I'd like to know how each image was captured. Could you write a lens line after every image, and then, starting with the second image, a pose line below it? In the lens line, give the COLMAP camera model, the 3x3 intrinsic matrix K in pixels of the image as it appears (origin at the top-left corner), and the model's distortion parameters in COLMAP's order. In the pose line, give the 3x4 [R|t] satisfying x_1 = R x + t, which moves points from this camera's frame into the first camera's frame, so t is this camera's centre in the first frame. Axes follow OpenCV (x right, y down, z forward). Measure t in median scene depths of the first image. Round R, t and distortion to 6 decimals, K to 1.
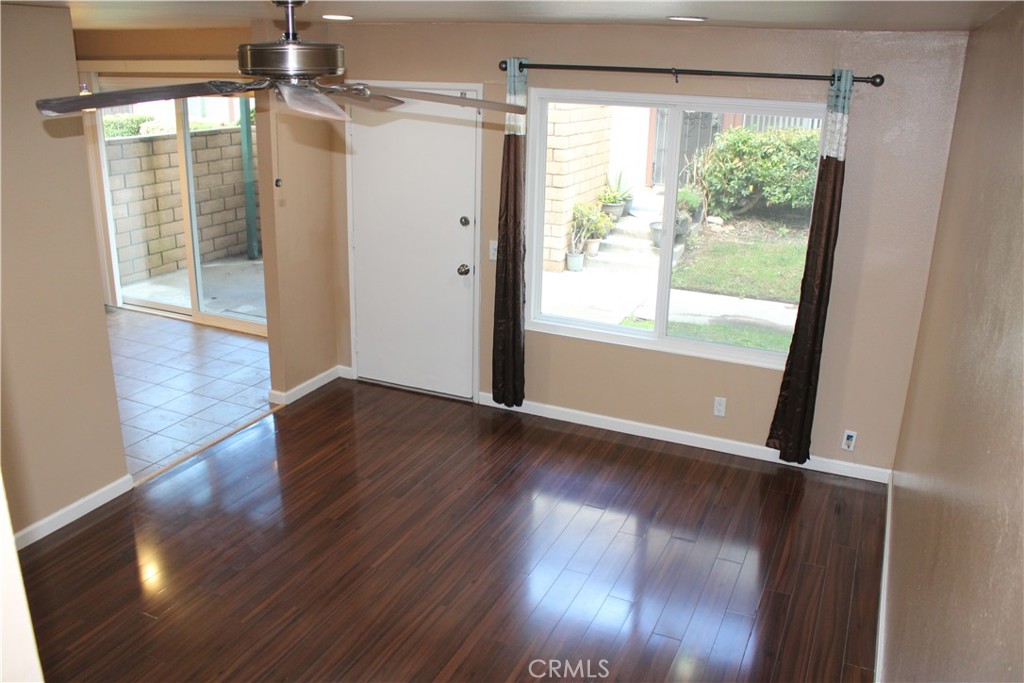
lens RADIAL K [[853.8, 0, 499.0], [0, 853.8, 345.7], [0, 0, 1]] dist [-0.166615, 0.156212]
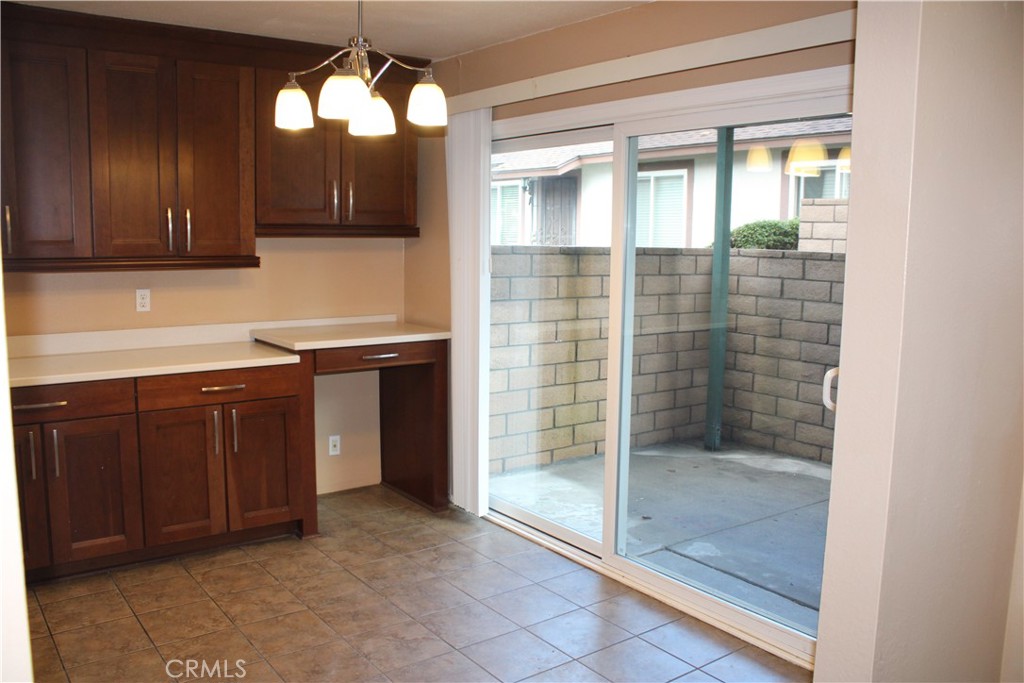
lens RADIAL K [[853.8, 0, 499.0], [0, 853.8, 345.7], [0, 0, 1]] dist [-0.166615, 0.156212]
pose [[0.874716, 0.049684, -0.482083, -0.220866], [-0.146679, 0.975218, -0.165636, -0.086154], [0.461907, 0.215596, 0.860326, 0.614106]]
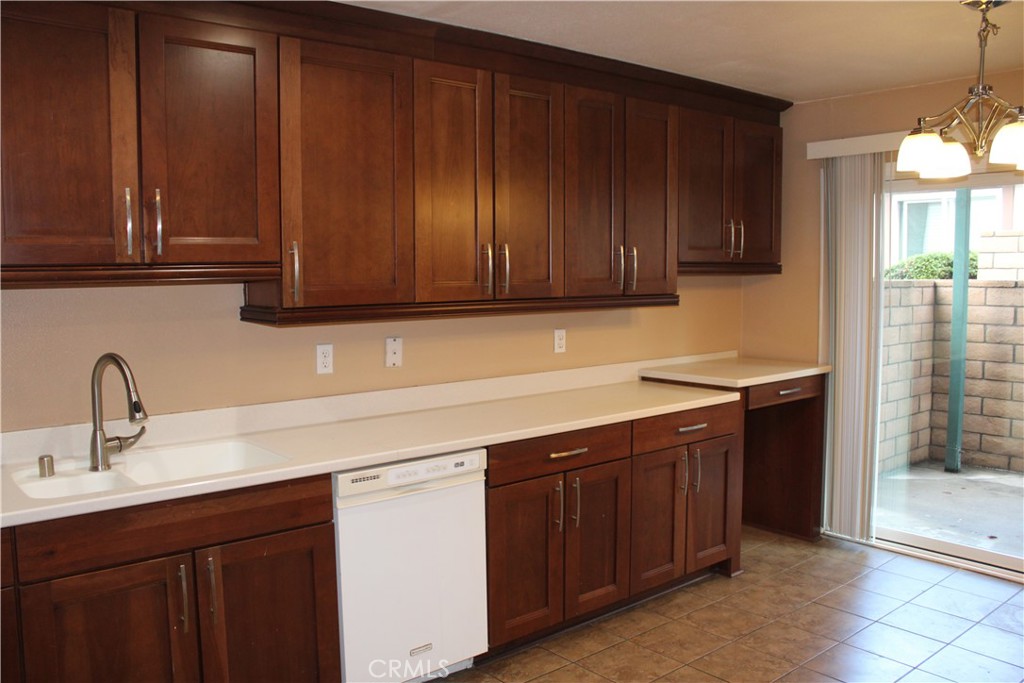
lens RADIAL K [[853.8, 0, 499.0], [0, 853.8, 345.7], [0, 0, 1]] dist [-0.166615, 0.156212]
pose [[0.903053, 0.007562, -0.429463, -0.575380], [-0.109427, 0.970905, -0.213002, -0.037799], [0.415357, 0.239347, 0.877606, 0.438021]]
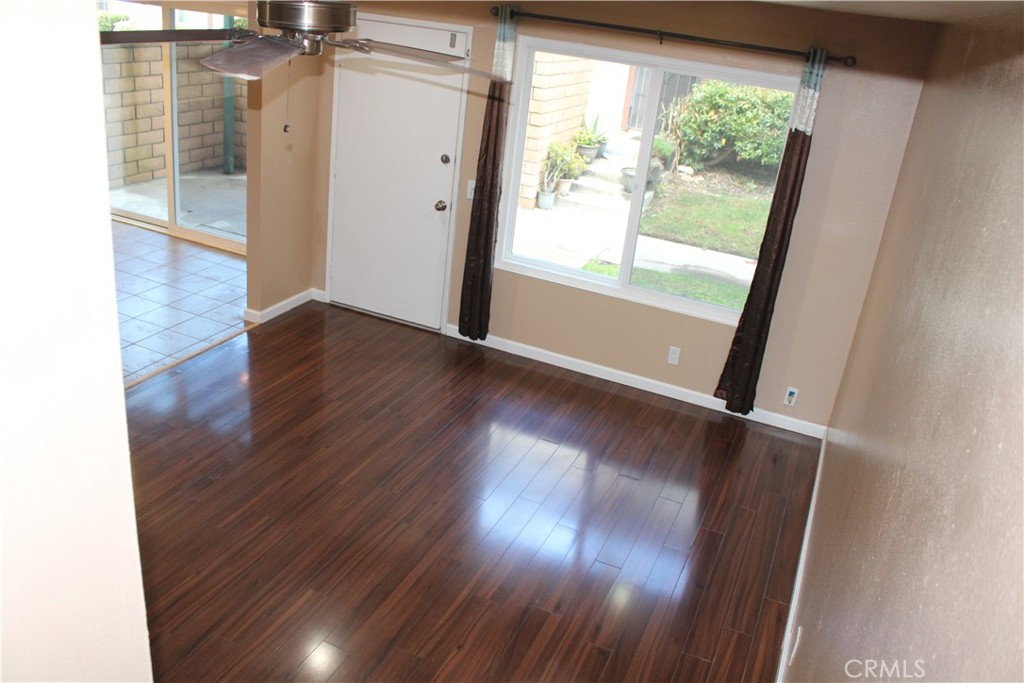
lens RADIAL K [[853.8, 0, 499.0], [0, 853.8, 345.7], [0, 0, 1]] dist [-0.166615, 0.156212]
pose [[0.996192, 0.070536, 0.051240, -0.011609], [-0.074698, 0.993624, 0.084452, -0.012394], [-0.044957, -0.087958, 0.995109, -0.044671]]
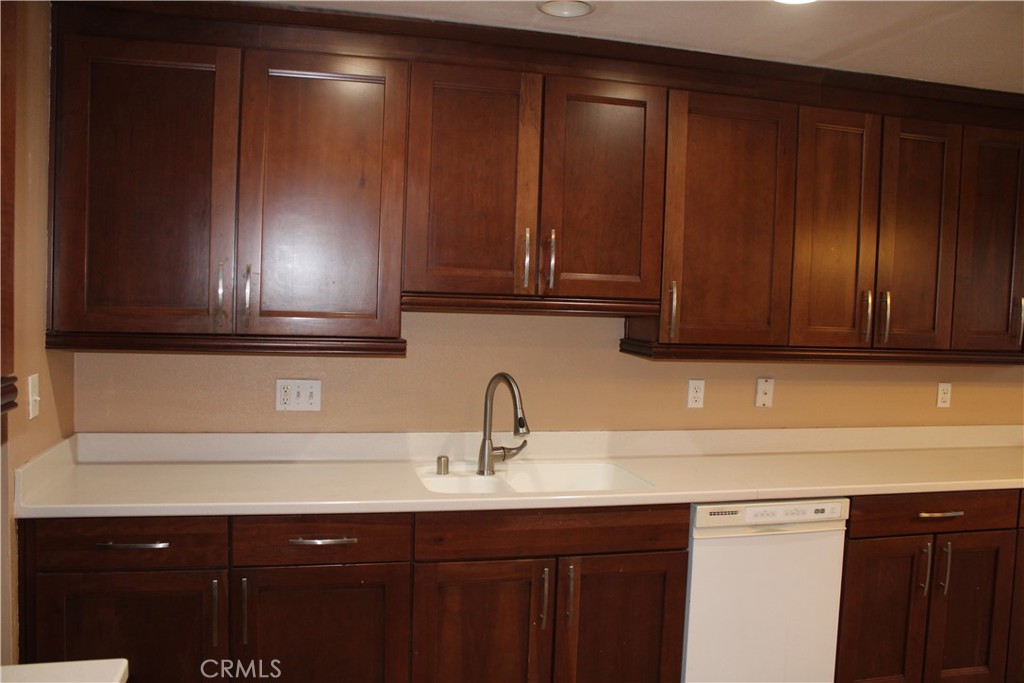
lens RADIAL K [[853.8, 0, 499.0], [0, 853.8, 345.7], [0, 0, 1]] dist [-0.166615, 0.156212]
pose [[0.629906, 0.043584, -0.775447, -0.554831], [-0.267205, 0.949637, -0.163680, -0.035962], [0.729260, 0.310306, 0.609828, 0.419665]]
